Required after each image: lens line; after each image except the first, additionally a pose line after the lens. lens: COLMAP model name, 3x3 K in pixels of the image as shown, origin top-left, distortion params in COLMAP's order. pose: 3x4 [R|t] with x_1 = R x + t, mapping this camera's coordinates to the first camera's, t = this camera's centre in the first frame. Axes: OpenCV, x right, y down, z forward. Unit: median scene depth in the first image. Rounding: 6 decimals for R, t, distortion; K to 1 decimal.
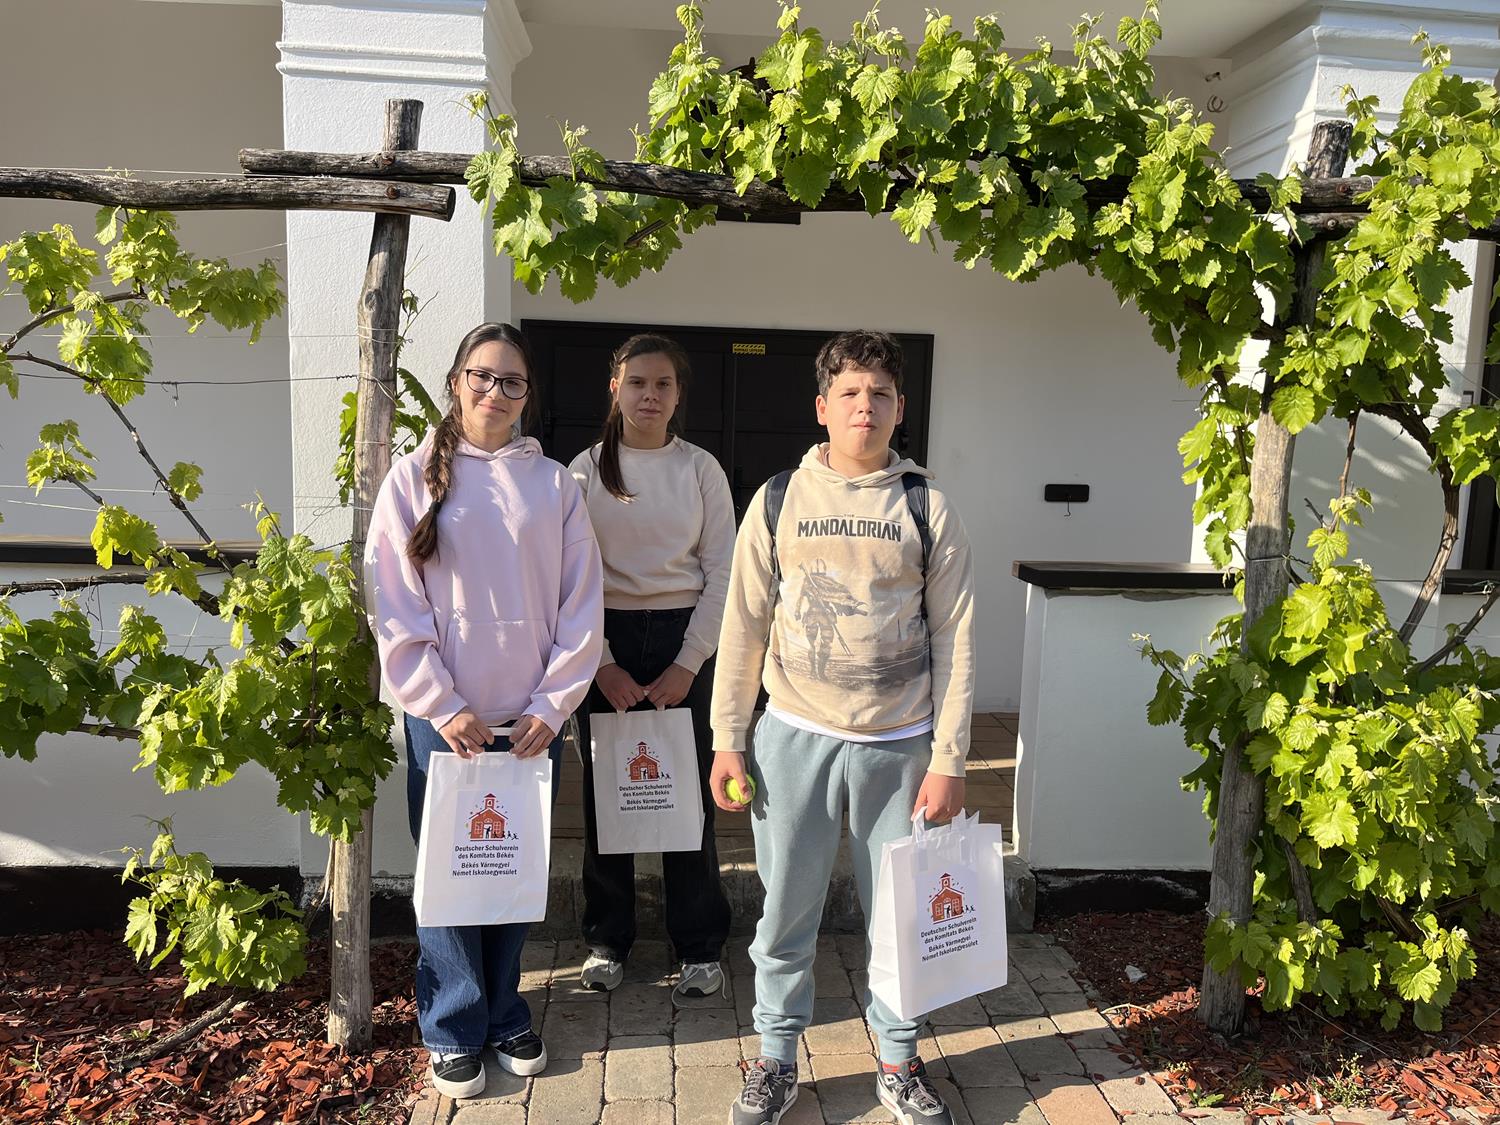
lens RADIAL K [[1134.9, 0, 741.6], [0, 1134.9, 566.7], [0, 0, 1]] dist [0.017639, -0.064307]
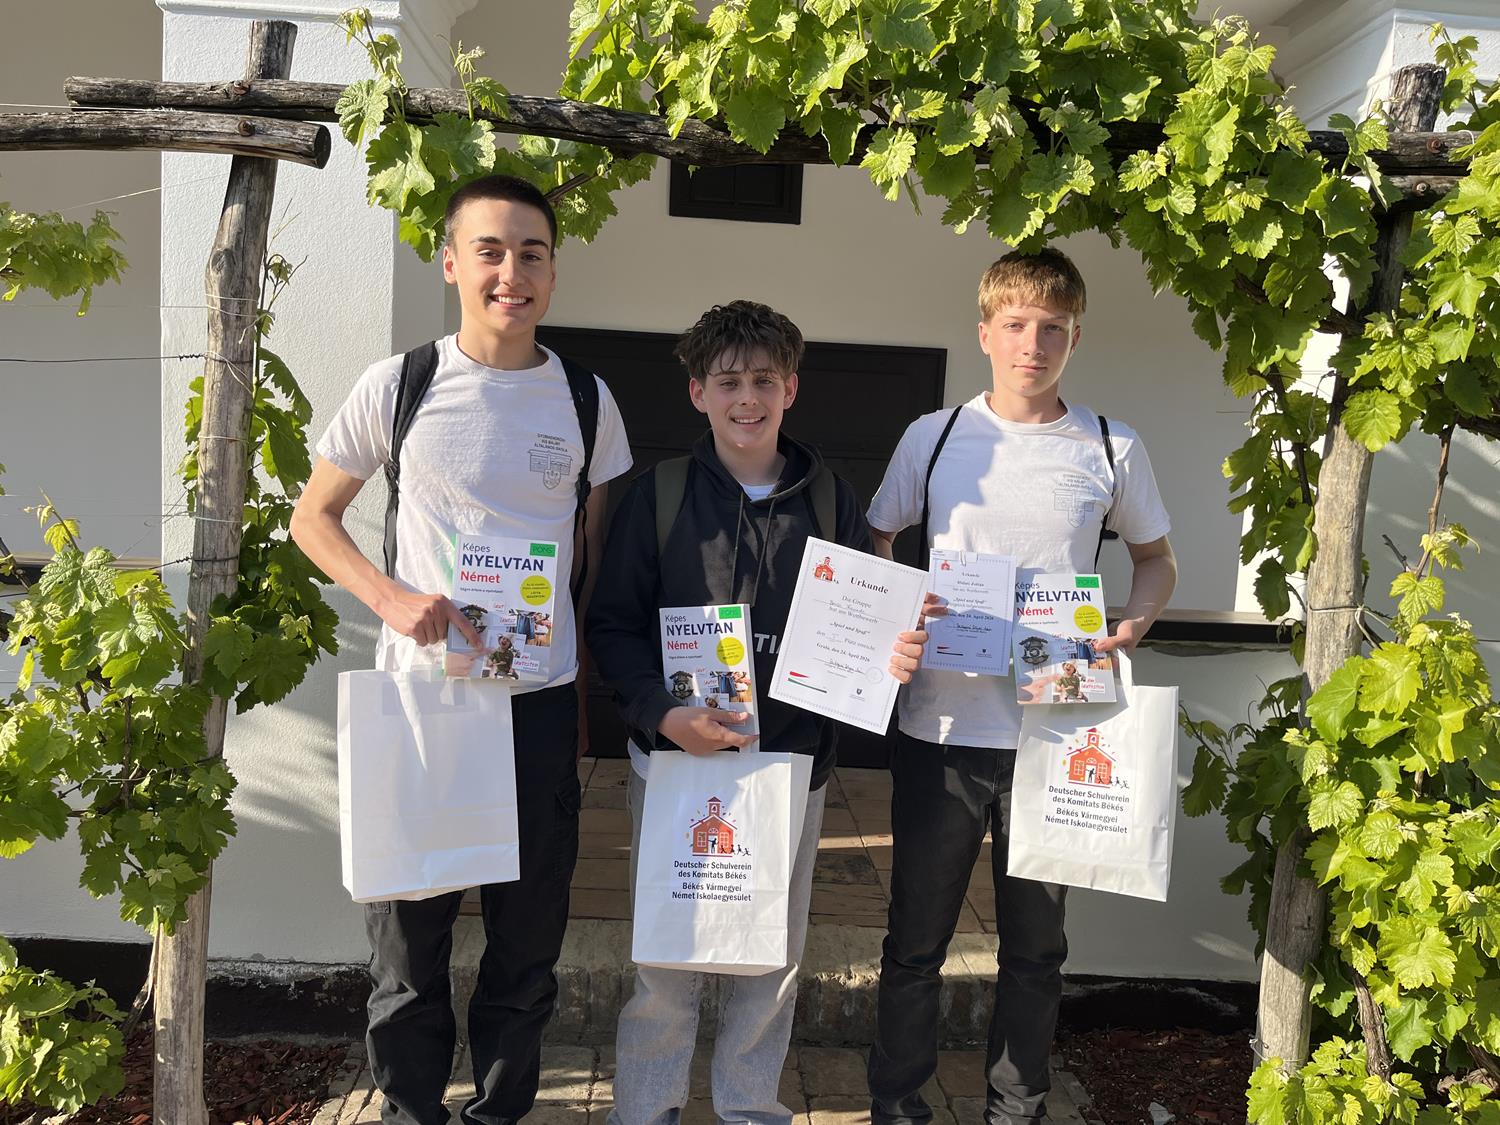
lens RADIAL K [[1134.9, 0, 745.2], [0, 1134.9, 563.5], [0, 0, 1]] dist [0.017639, -0.064307]
pose [[0.999333, 0.024773, -0.026814, 0.076794], [-0.025658, 0.999119, -0.033199, -0.002385], [0.025968, 0.033865, 0.999089, 0.210908]]
